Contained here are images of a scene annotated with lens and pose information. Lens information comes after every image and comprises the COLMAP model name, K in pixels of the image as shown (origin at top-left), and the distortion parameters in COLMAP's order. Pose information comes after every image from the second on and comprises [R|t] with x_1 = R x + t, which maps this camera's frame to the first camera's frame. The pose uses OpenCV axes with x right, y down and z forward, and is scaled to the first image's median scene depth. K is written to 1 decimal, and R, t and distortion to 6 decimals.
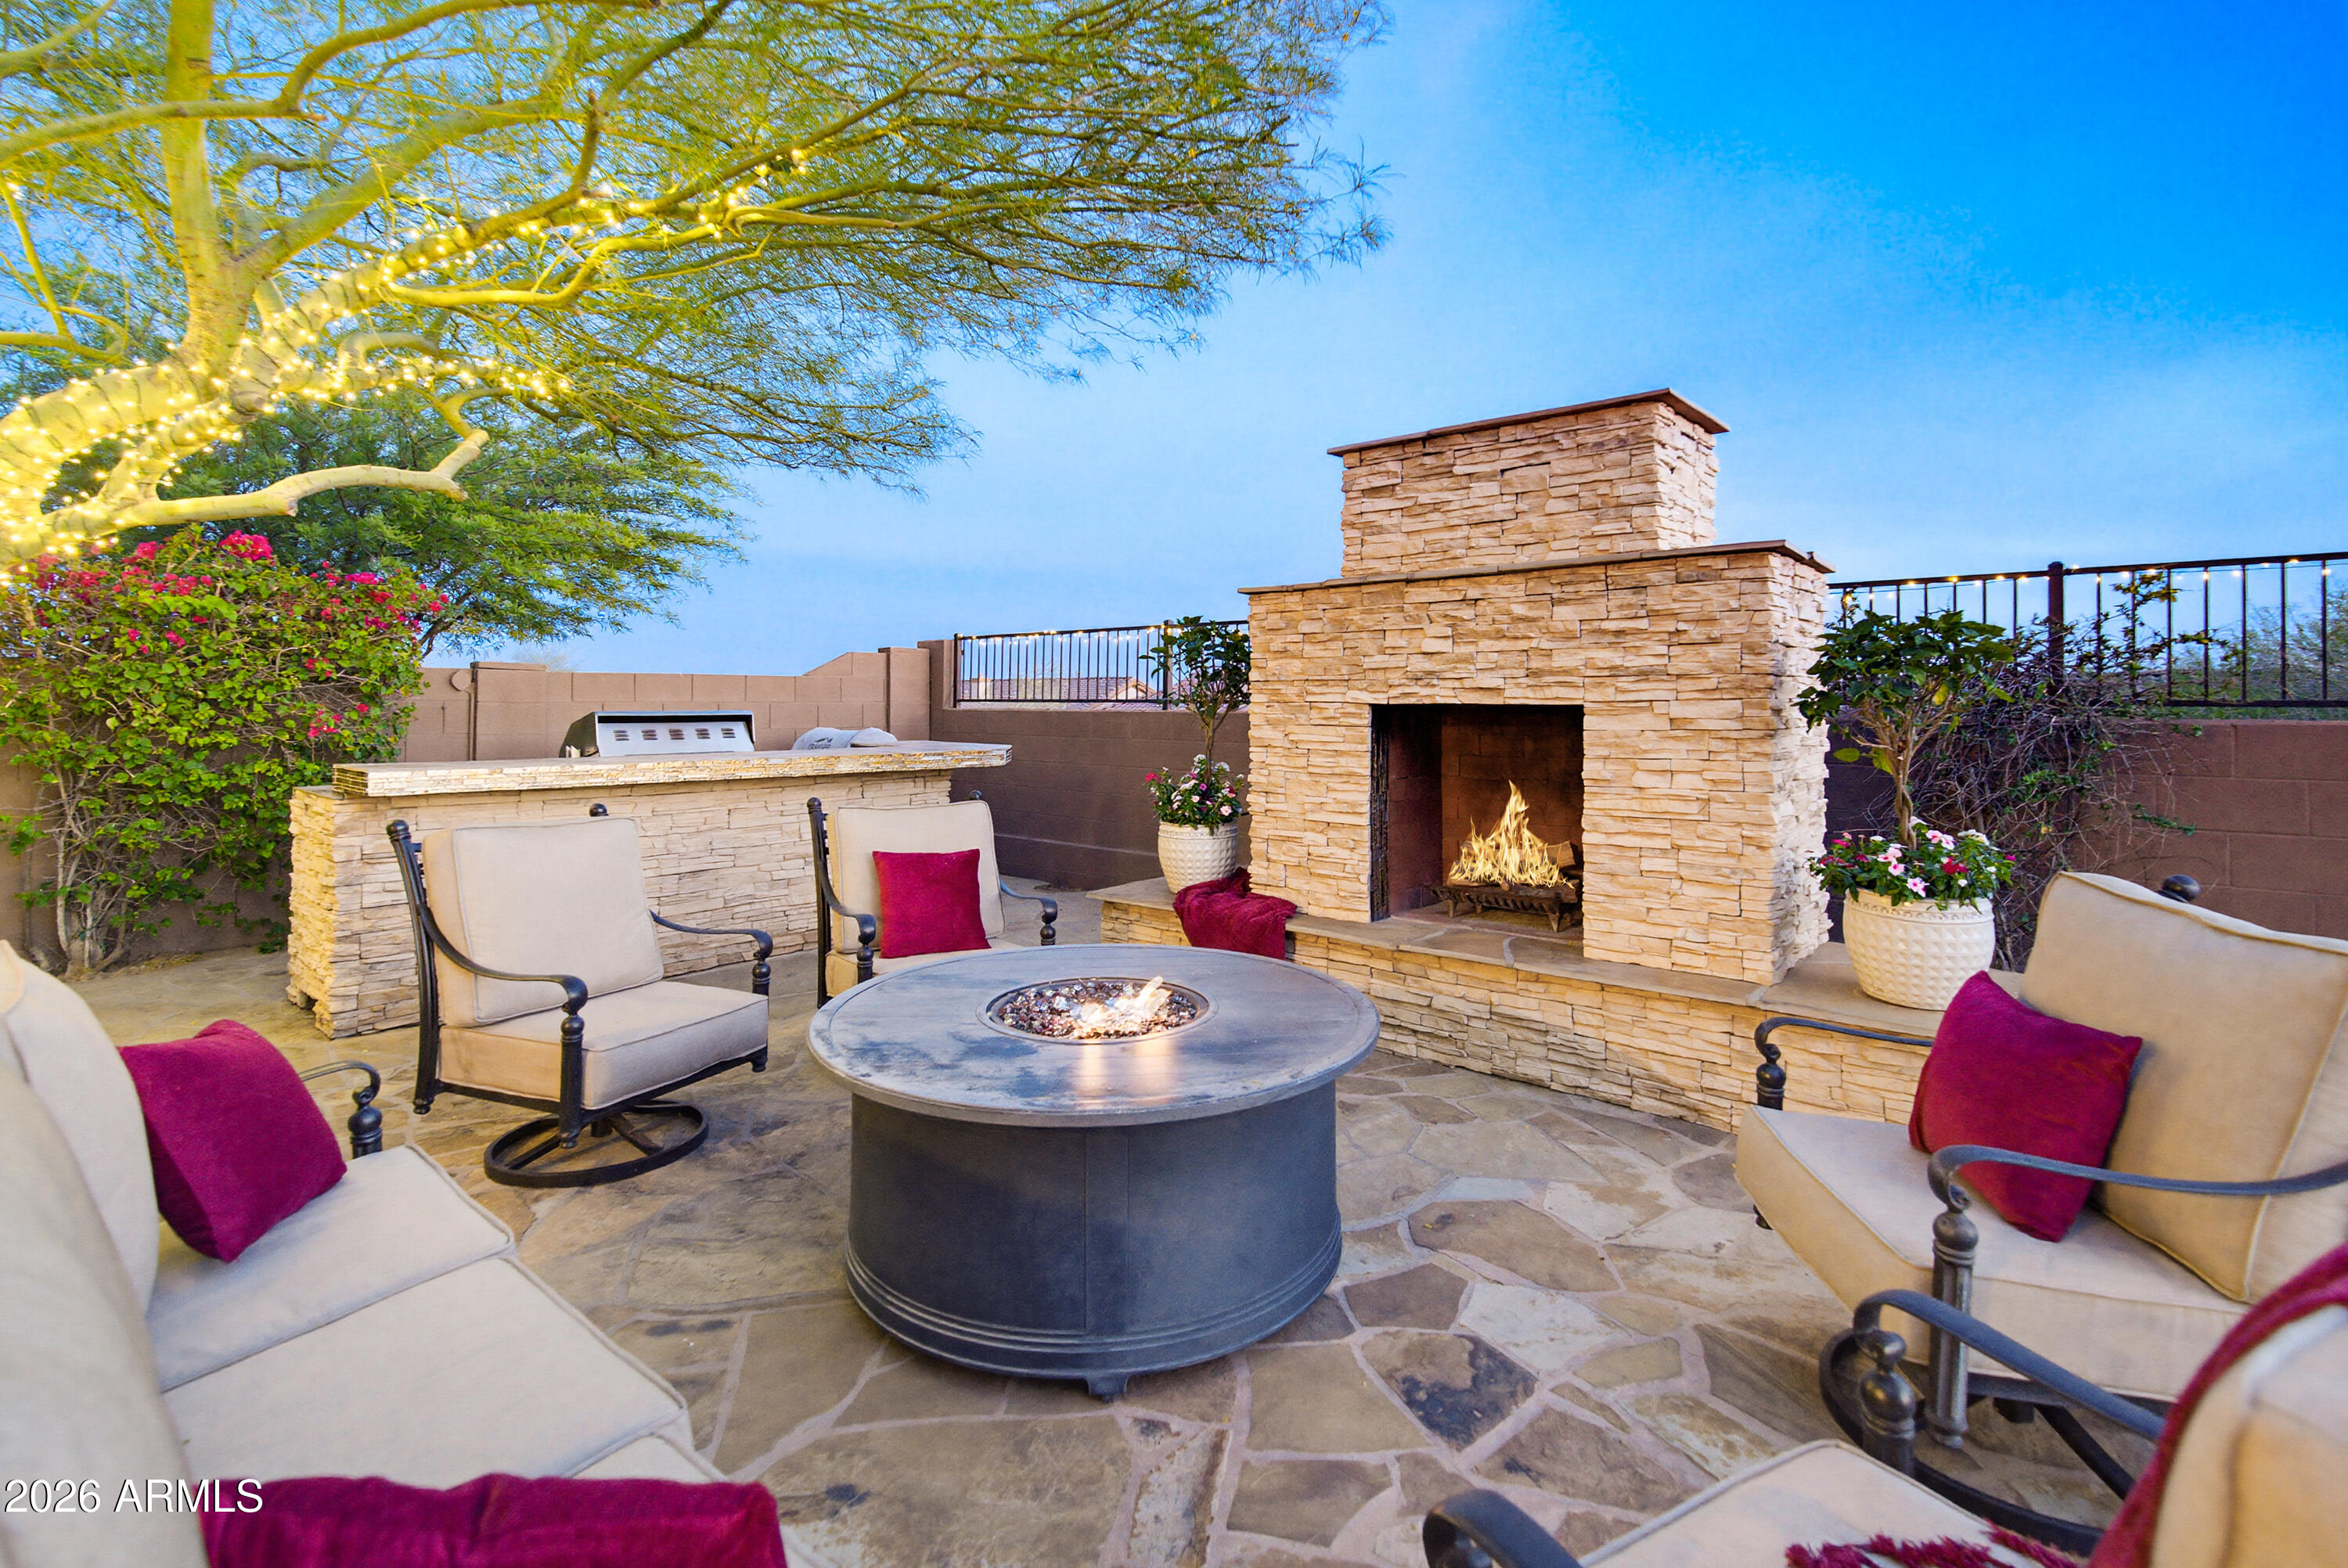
lens RADIAL K [[1085.1, 0, 1172.2], [0, 1085.1, 693.2], [0, 0, 1]] dist [-0.000314, 0.000059]
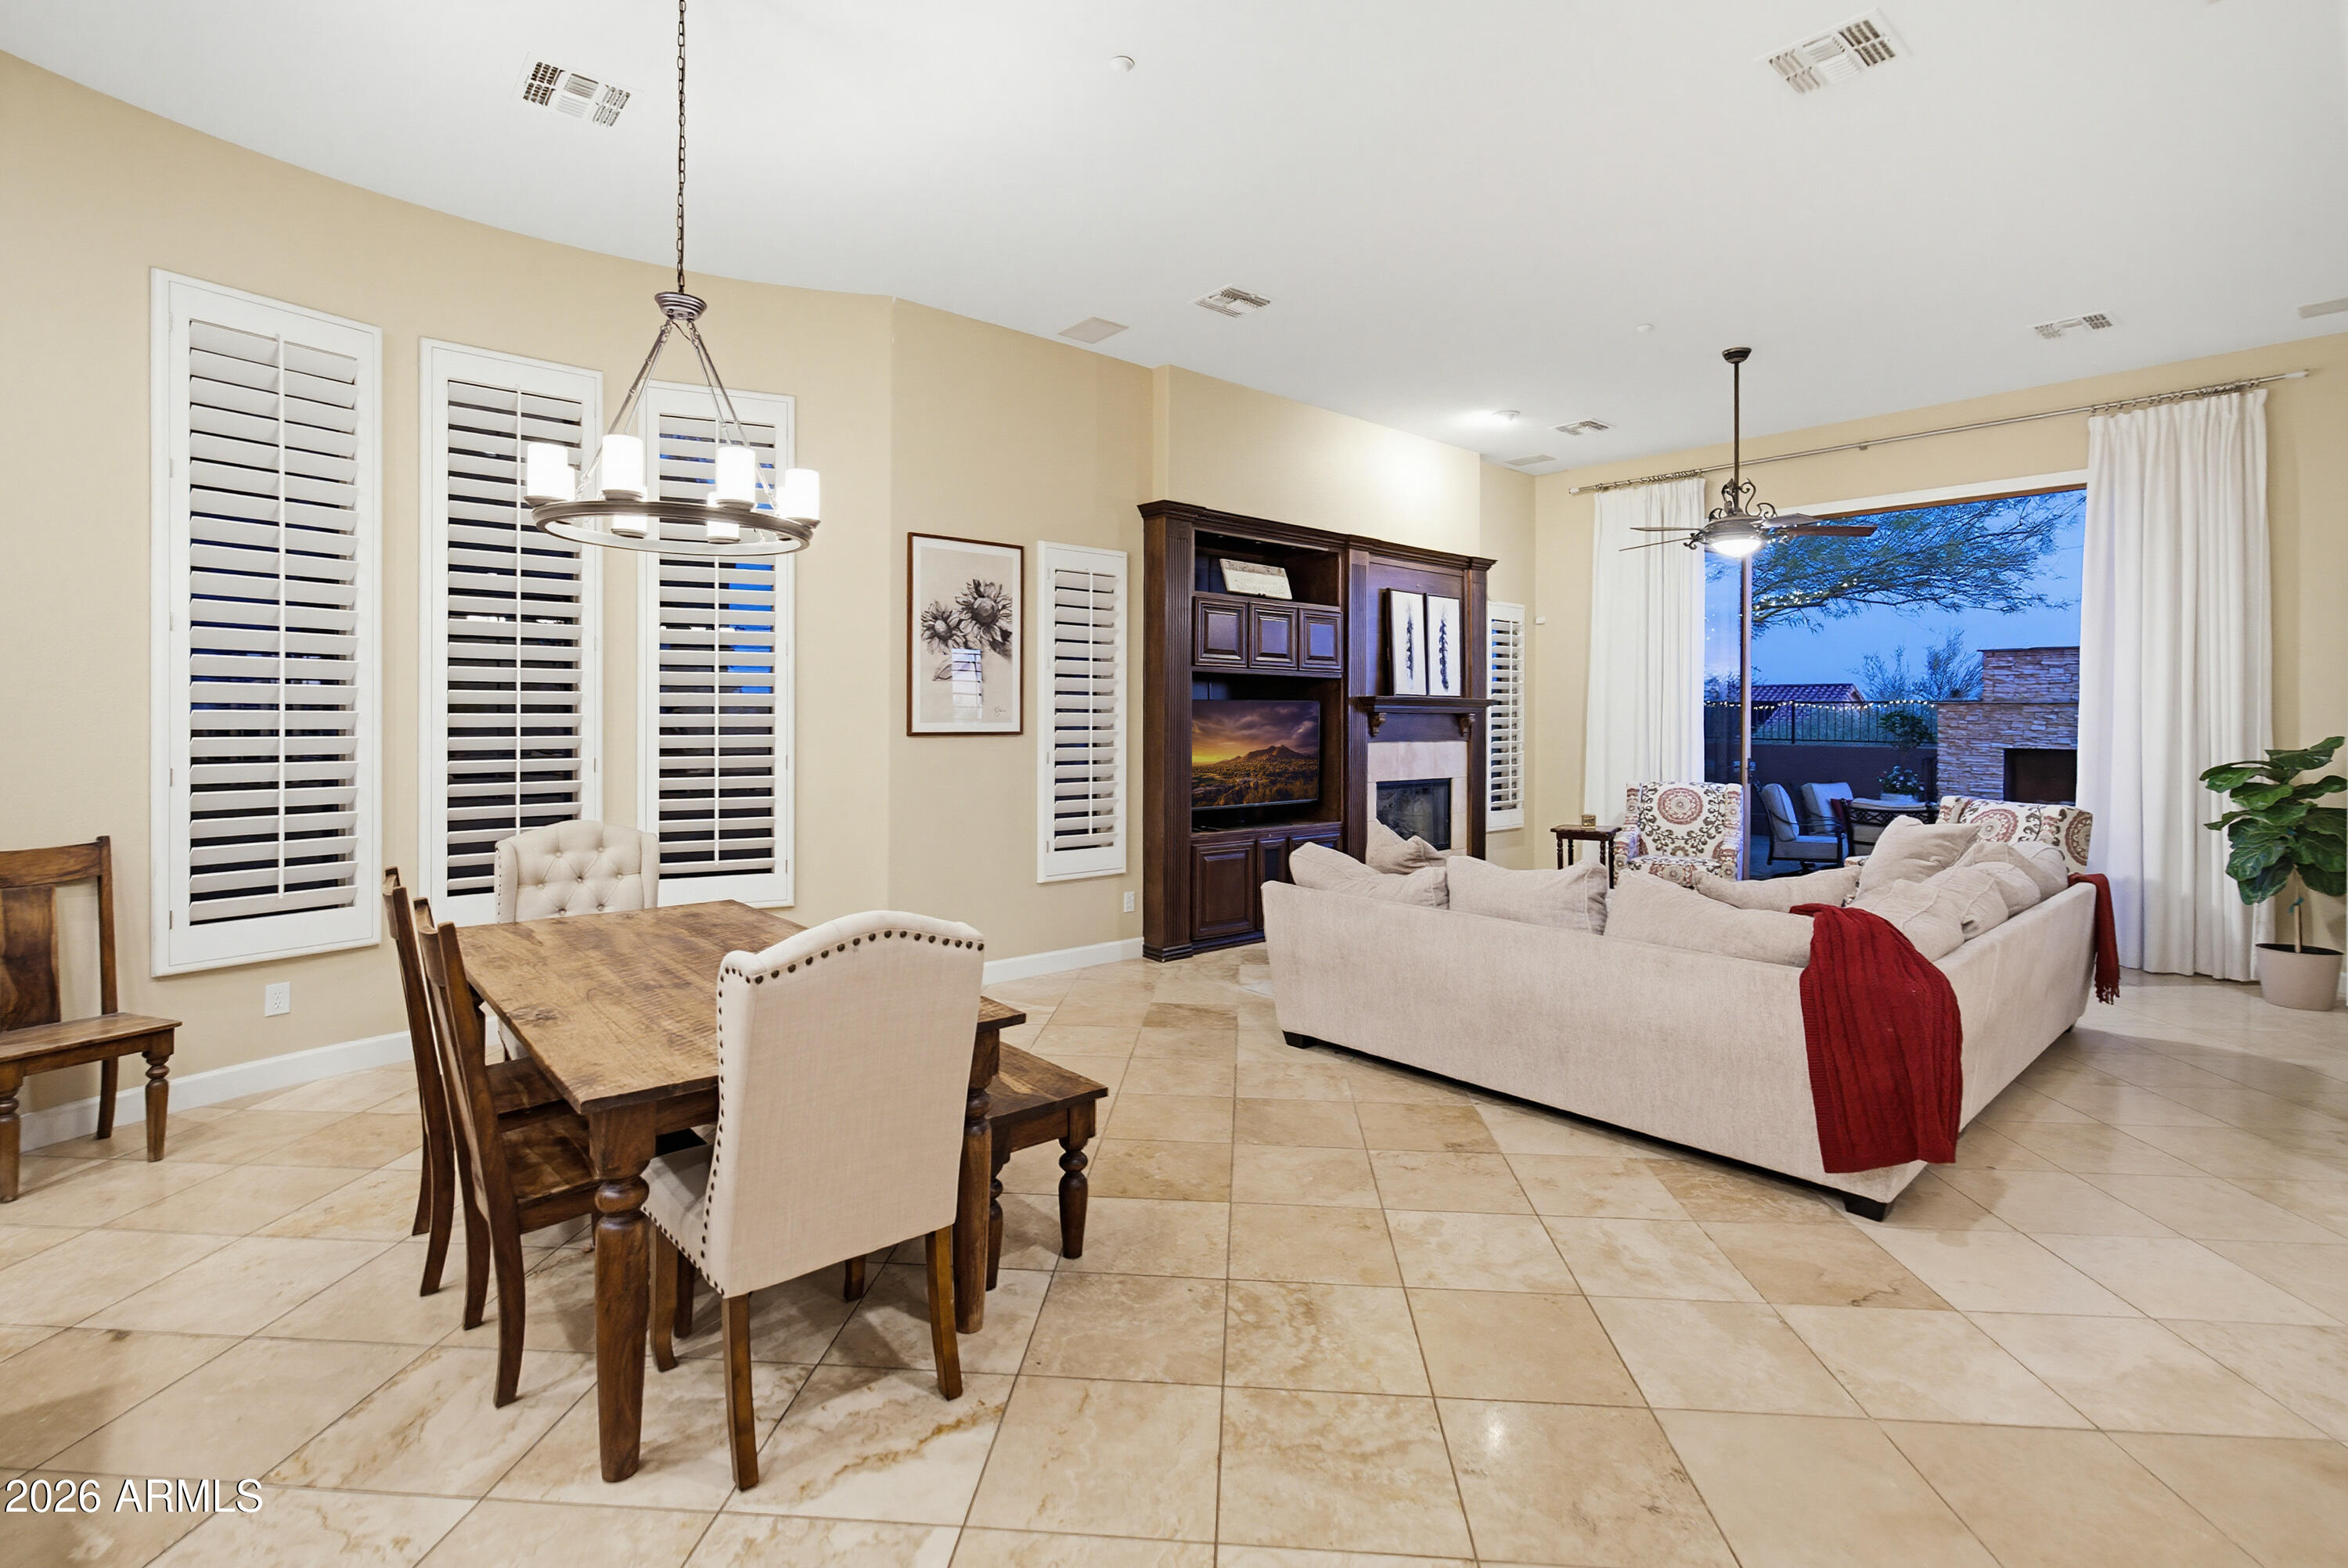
lens RADIAL K [[1070.8, 0, 1184.9], [0, 1070.8, 714.5], [0, 0, 1]] dist [-0.002211, -0.000417]
pose [[0.991120, 0.003624, -0.132921, -1.546461], [-0.002546, 0.999962, 0.008281, -0.094710], [0.132946, -0.007869, 0.991092, -1.989923]]
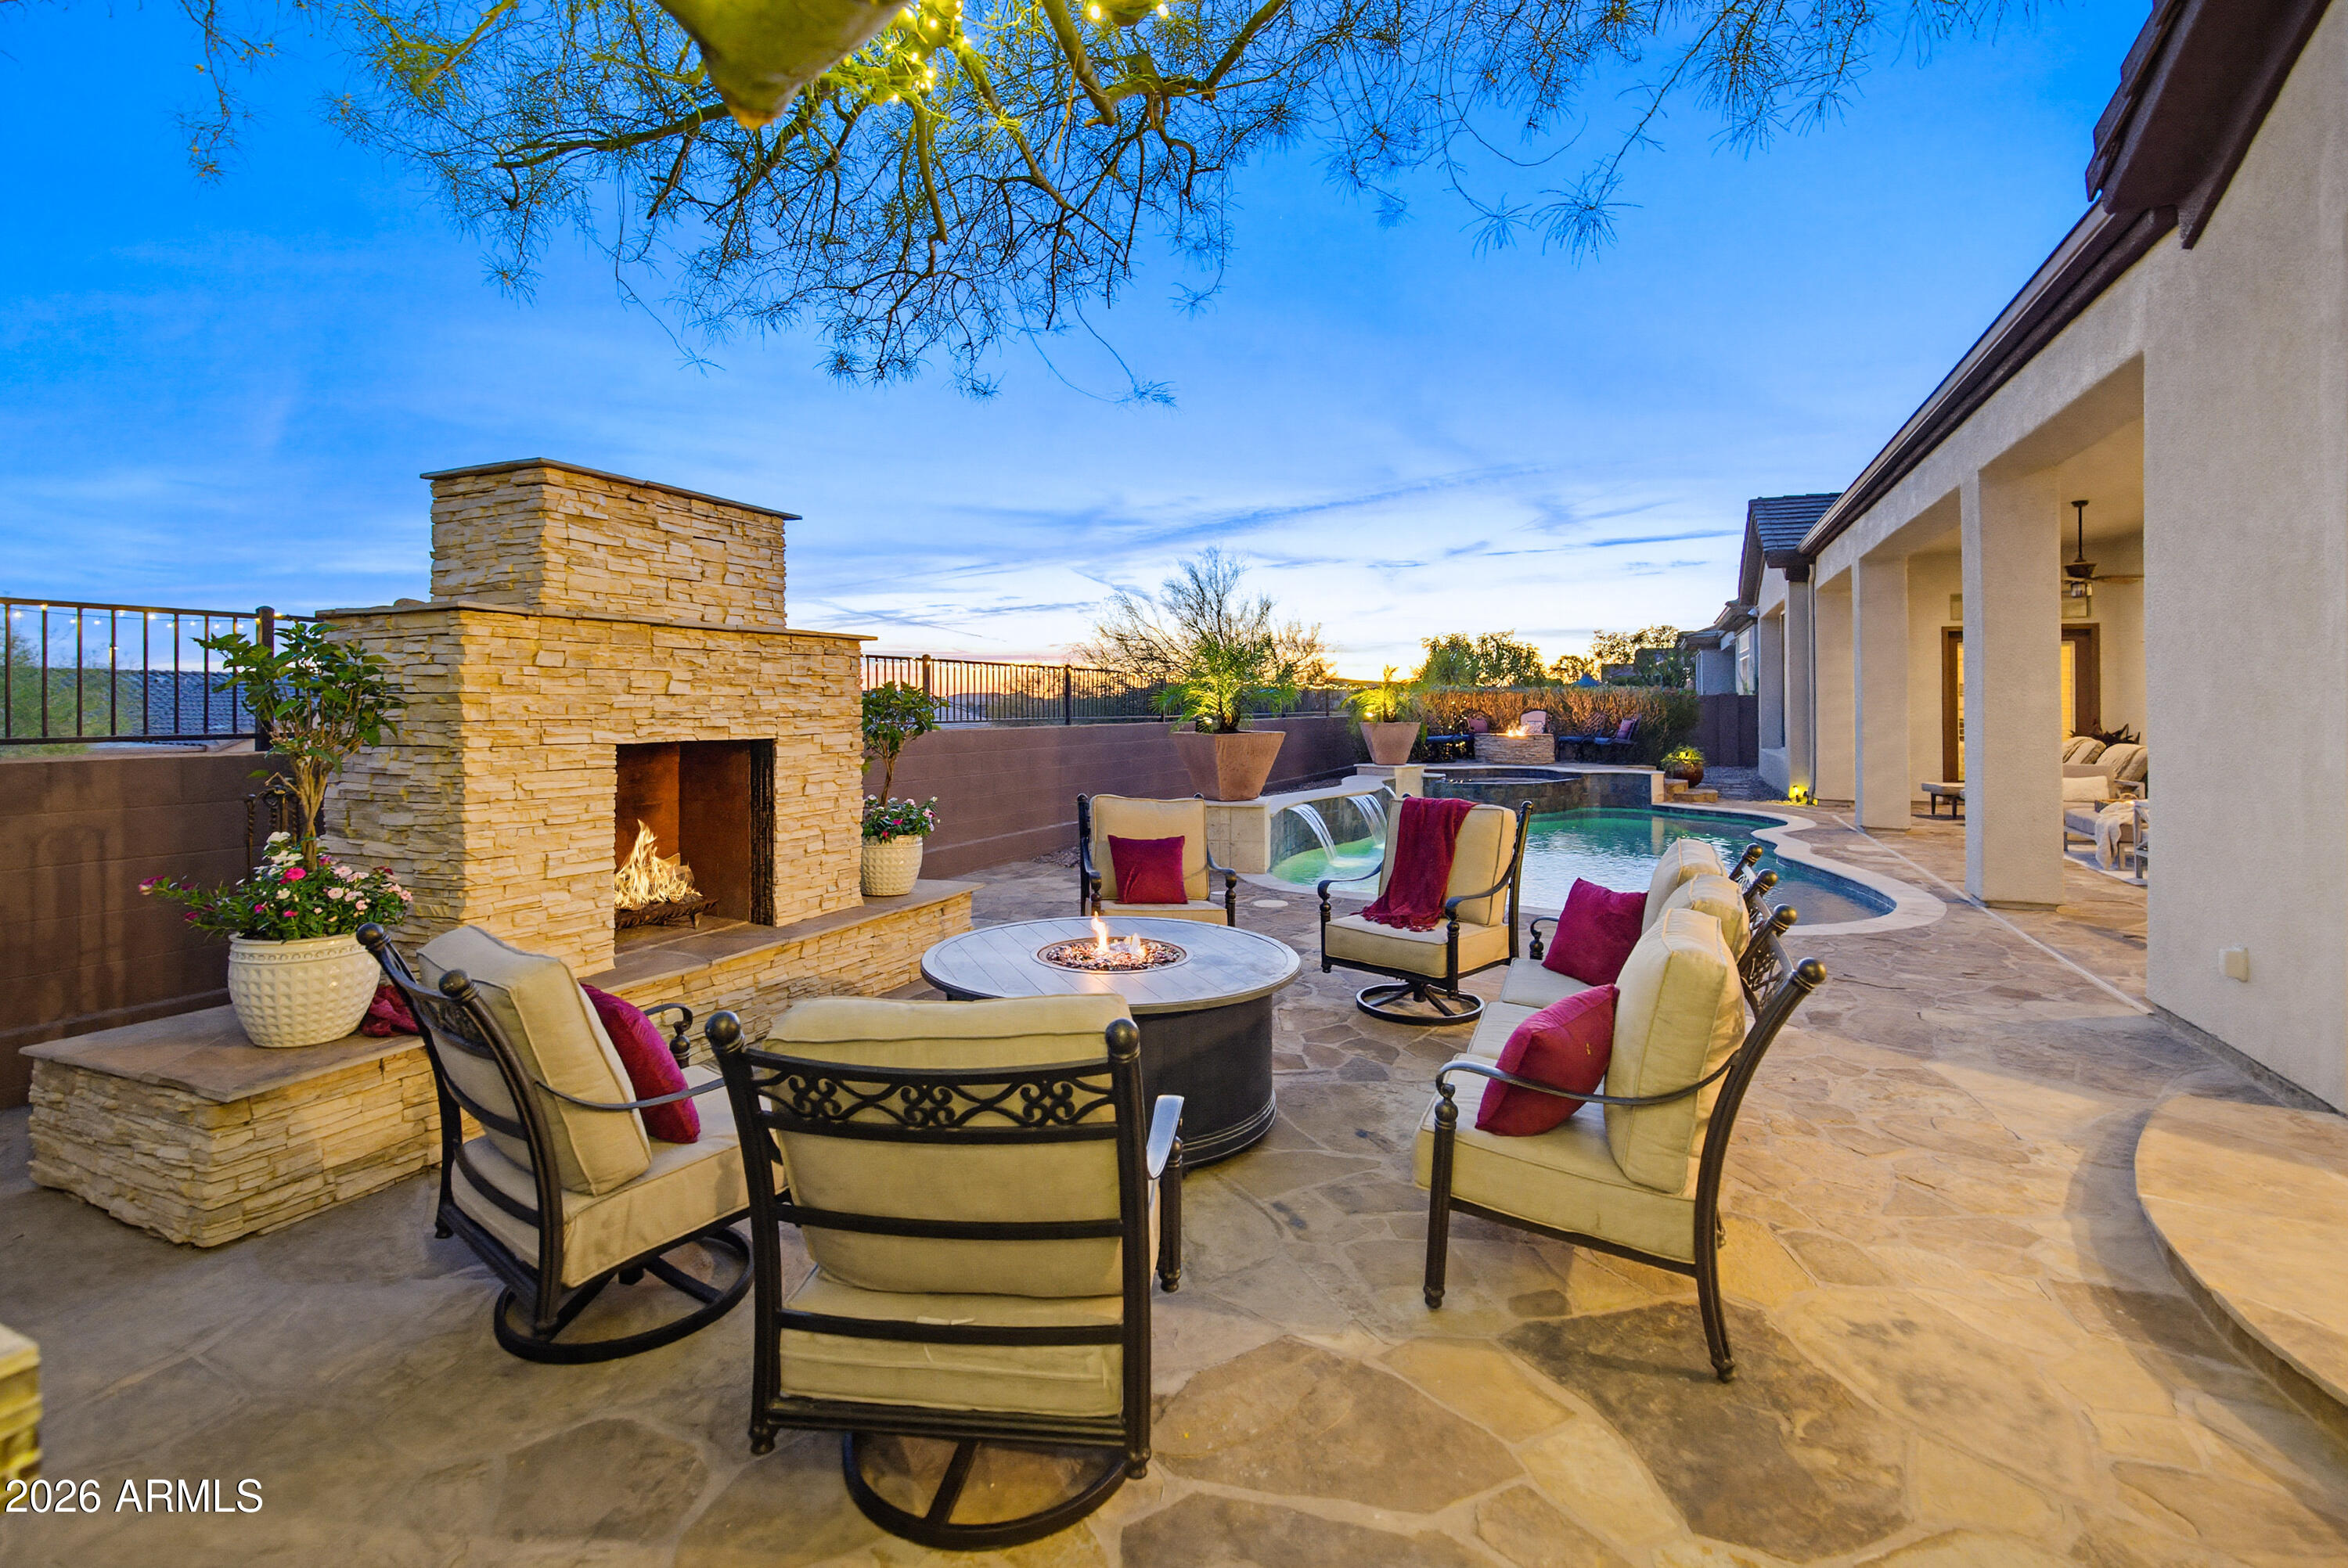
lens RADIAL K [[1100.1, 0, 1148.1], [0, 1100.1, 694.6], [0, 0, 1]] dist [-0.000134, 0.000072]
pose [[-0.284380, 0.005460, 0.958696, -0.941392], [-0.011565, 0.999891, -0.009125, -0.032422], [-0.958642, -0.013682, -0.284286, 0.856062]]
